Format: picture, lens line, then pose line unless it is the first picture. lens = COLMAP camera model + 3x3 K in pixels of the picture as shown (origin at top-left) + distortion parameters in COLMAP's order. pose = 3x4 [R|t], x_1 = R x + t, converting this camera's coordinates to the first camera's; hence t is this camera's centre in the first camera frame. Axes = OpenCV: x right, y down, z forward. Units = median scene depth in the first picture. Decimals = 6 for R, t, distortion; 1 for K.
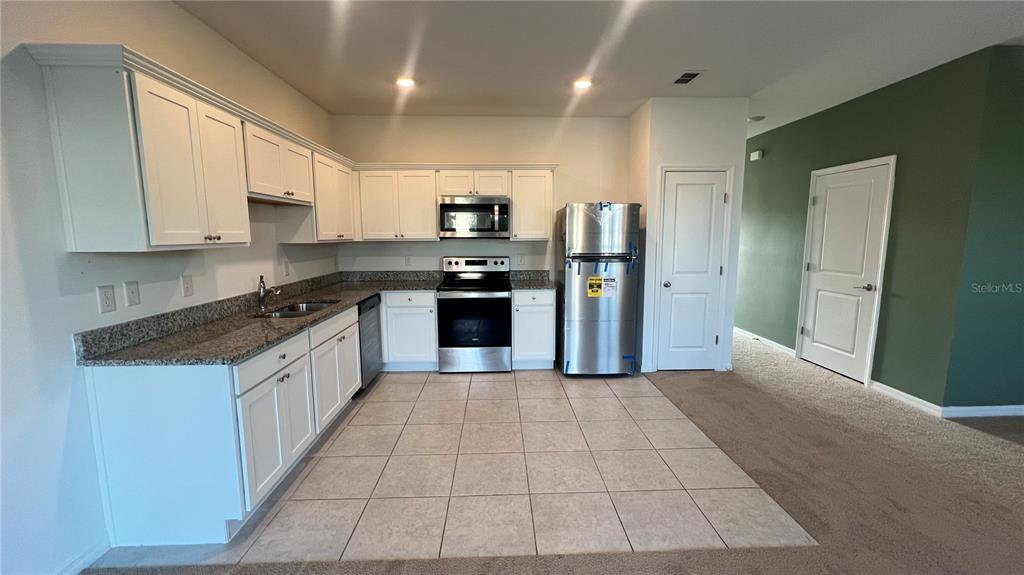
lens RADIAL K [[405.4, 0, 512.0], [0, 405.4, 287.5], [0, 0, 1]] dist [-0.007543, 0.000498]
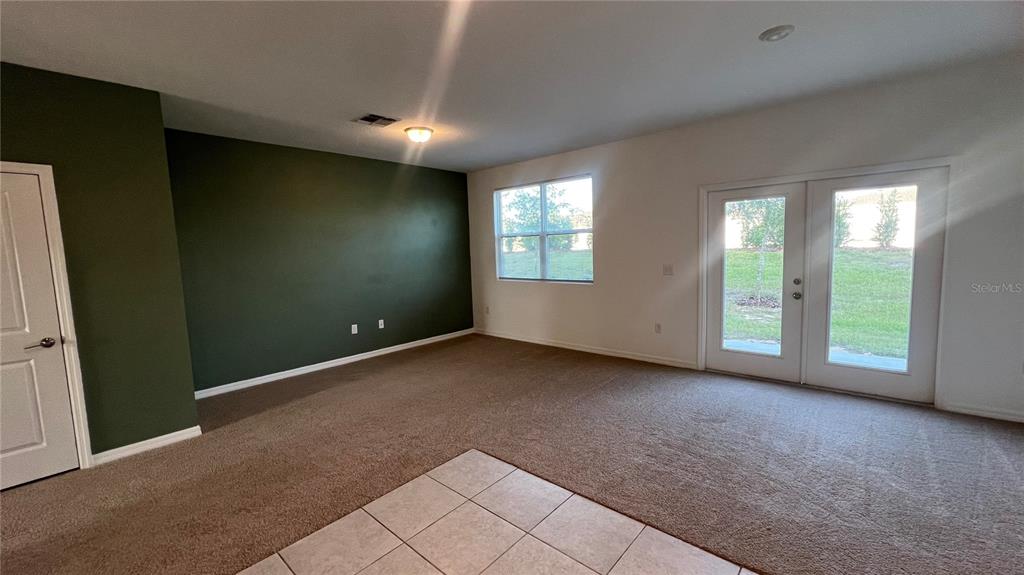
lens RADIAL K [[405.4, 0, 512.0], [0, 405.4, 287.5], [0, 0, 1]] dist [-0.007543, 0.000498]
pose [[-0.719628, -0.037542, 0.693345, -0.208778], [0.130038, 0.973583, 0.187684, -0.125035], [-0.682075, 0.225224, -0.695736, 0.933468]]
